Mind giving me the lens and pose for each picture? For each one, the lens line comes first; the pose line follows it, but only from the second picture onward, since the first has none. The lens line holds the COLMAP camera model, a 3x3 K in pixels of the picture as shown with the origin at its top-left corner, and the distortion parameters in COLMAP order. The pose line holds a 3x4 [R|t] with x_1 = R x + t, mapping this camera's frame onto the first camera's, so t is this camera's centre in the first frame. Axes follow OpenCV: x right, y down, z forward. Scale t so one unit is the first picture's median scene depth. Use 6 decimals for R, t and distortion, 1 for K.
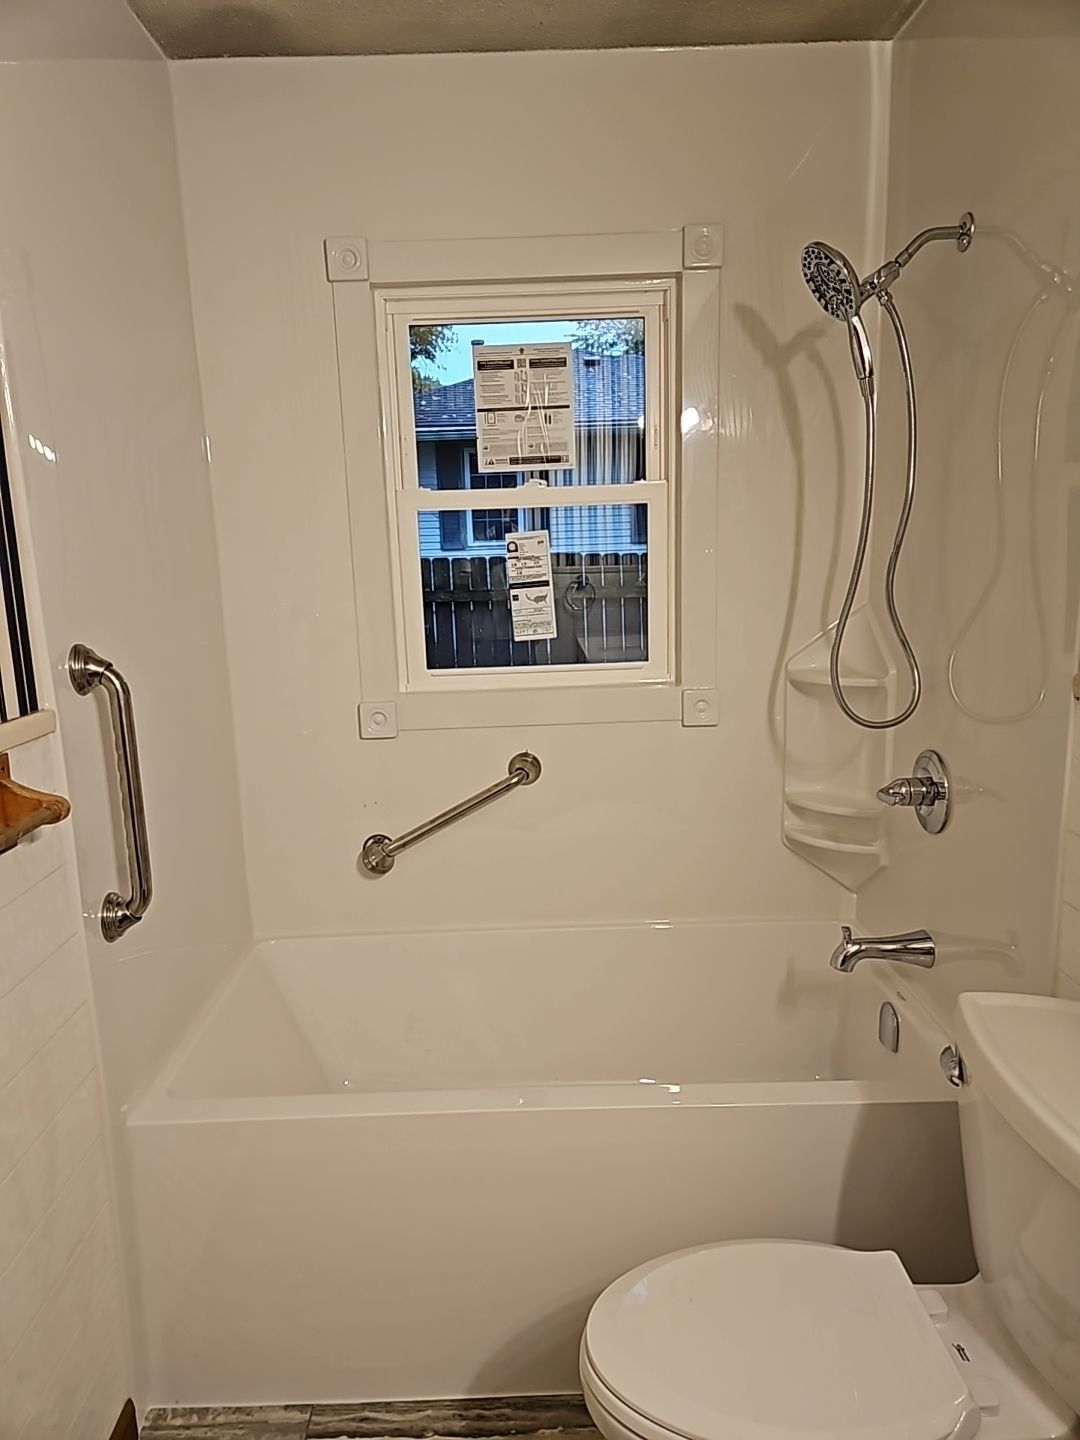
lens RADIAL K [[905.3, 0, 550.0], [0, 905.3, 718.4], [0, 0, 1]] dist [0.067555, -0.054034]
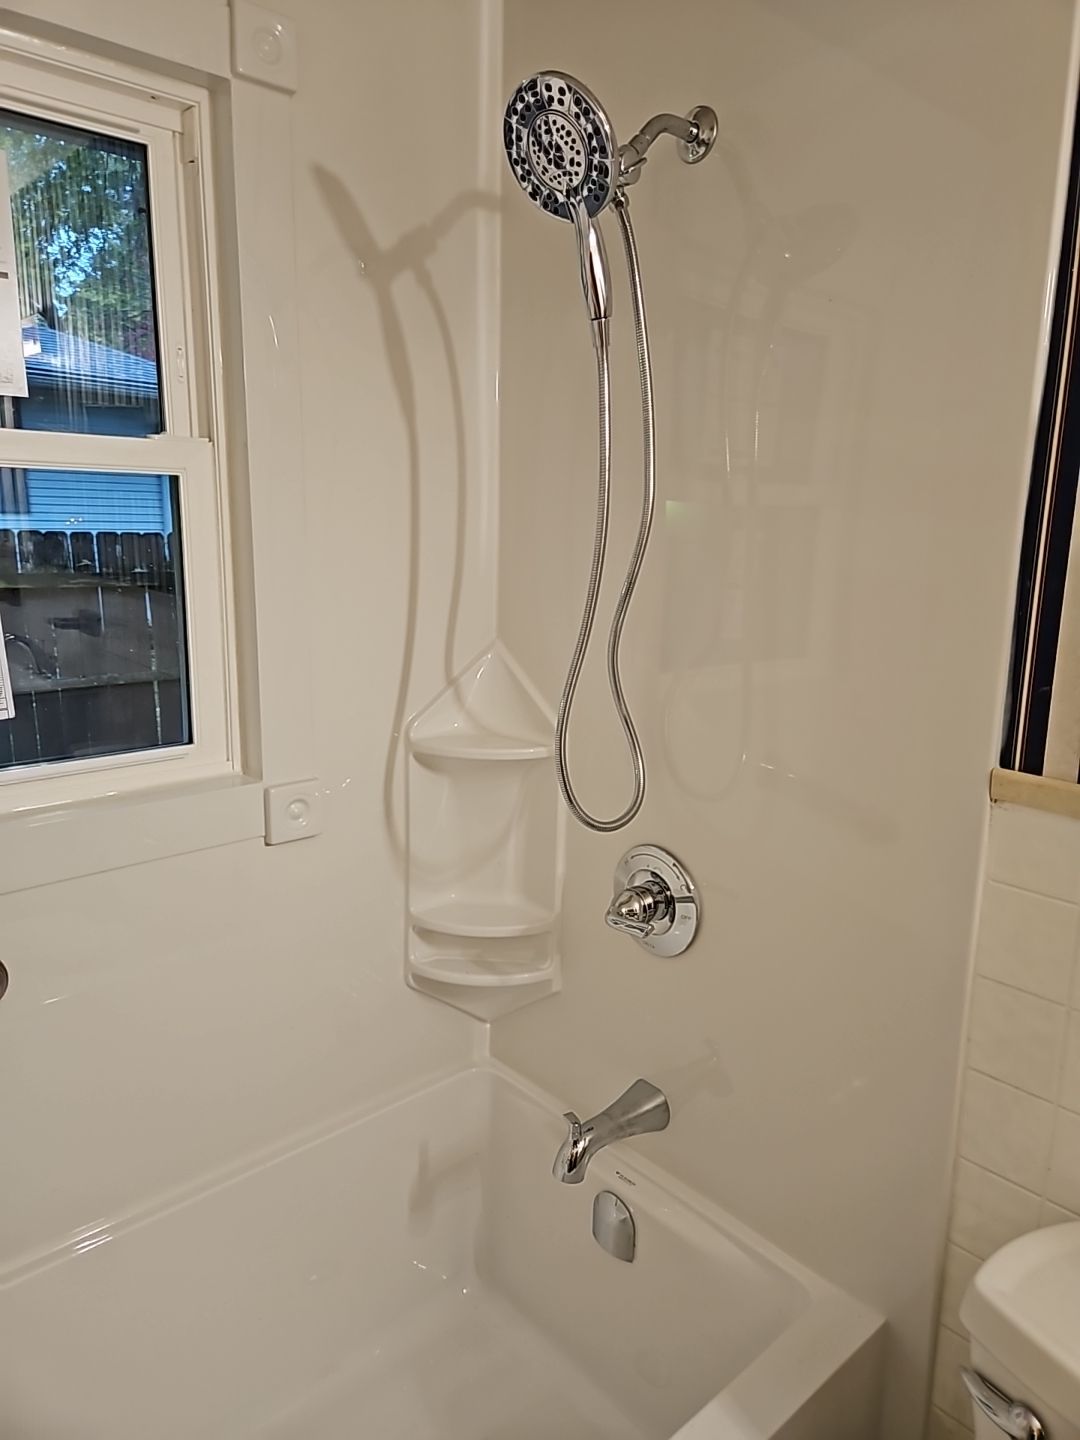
lens RADIAL K [[929.4, 0, 507.8], [0, 929.4, 706.8], [0, 0, 1]] dist [0.069810, -0.066231]
pose [[0.767027, -0.082445, 0.636296, -0.122556], [0.076971, 0.996372, 0.036315, -0.095038], [-0.636982, 0.021122, 0.770590, 0.407148]]
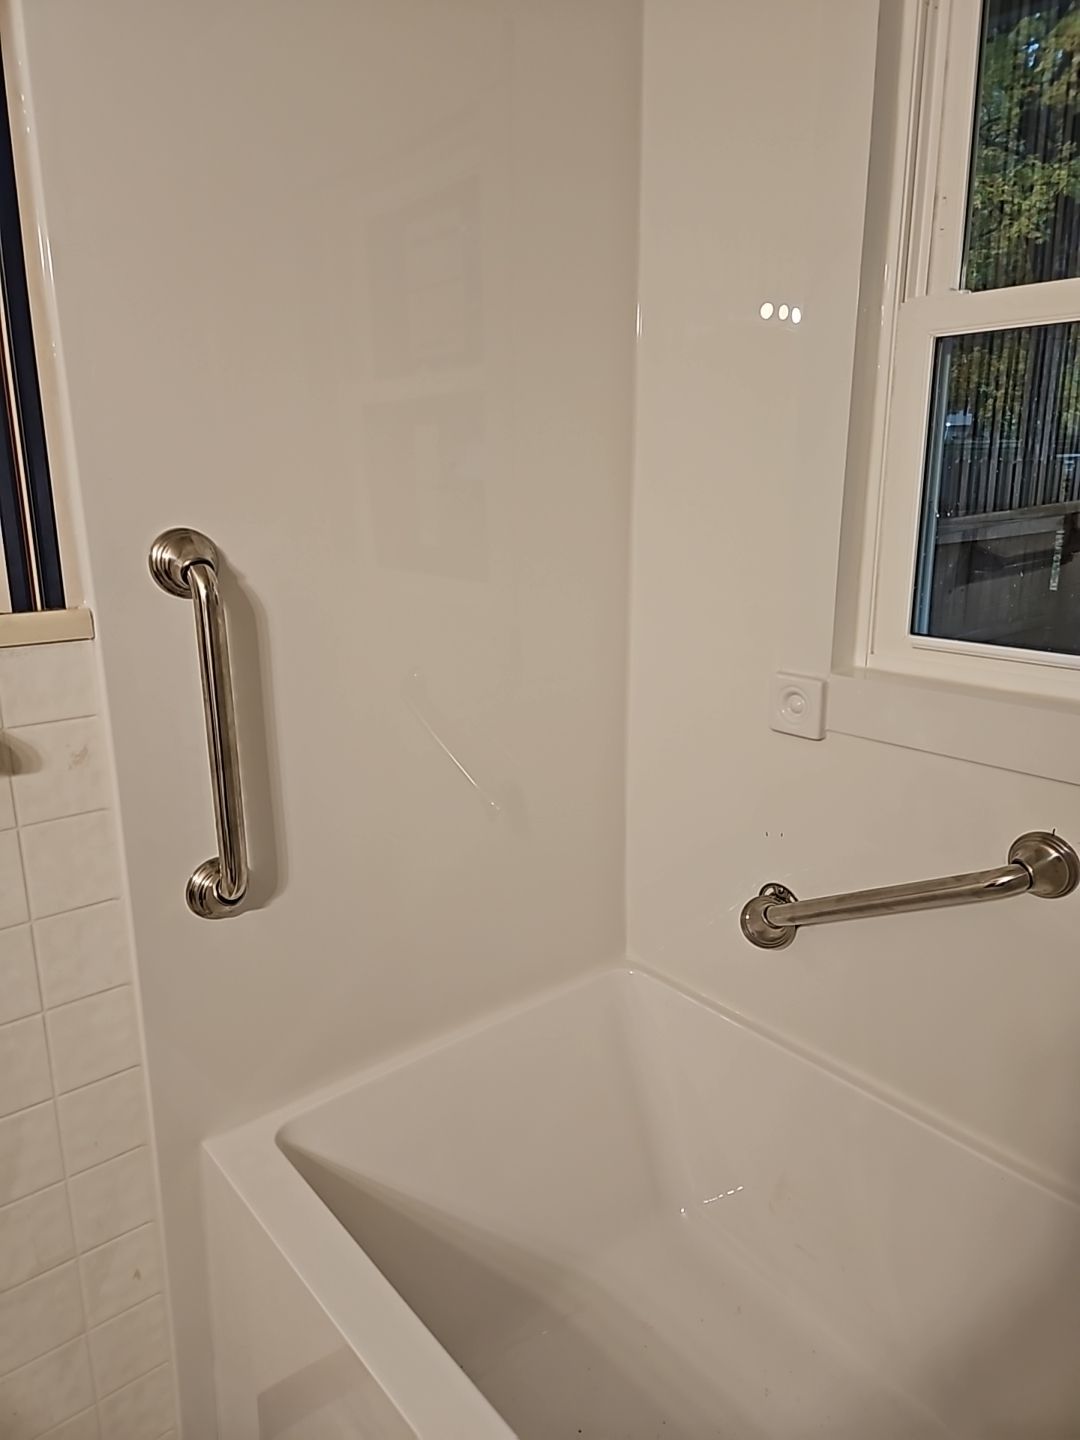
lens RADIAL K [[905.3, 0, 550.0], [0, 905.3, 718.4], [0, 0, 1]] dist [0.067555, -0.054034]
pose [[0.619969, 0.210925, -0.755744, 0.167242], [-0.156144, 0.977091, 0.144610, -0.052613], [0.768932, 0.028351, 0.638701, 0.479335]]
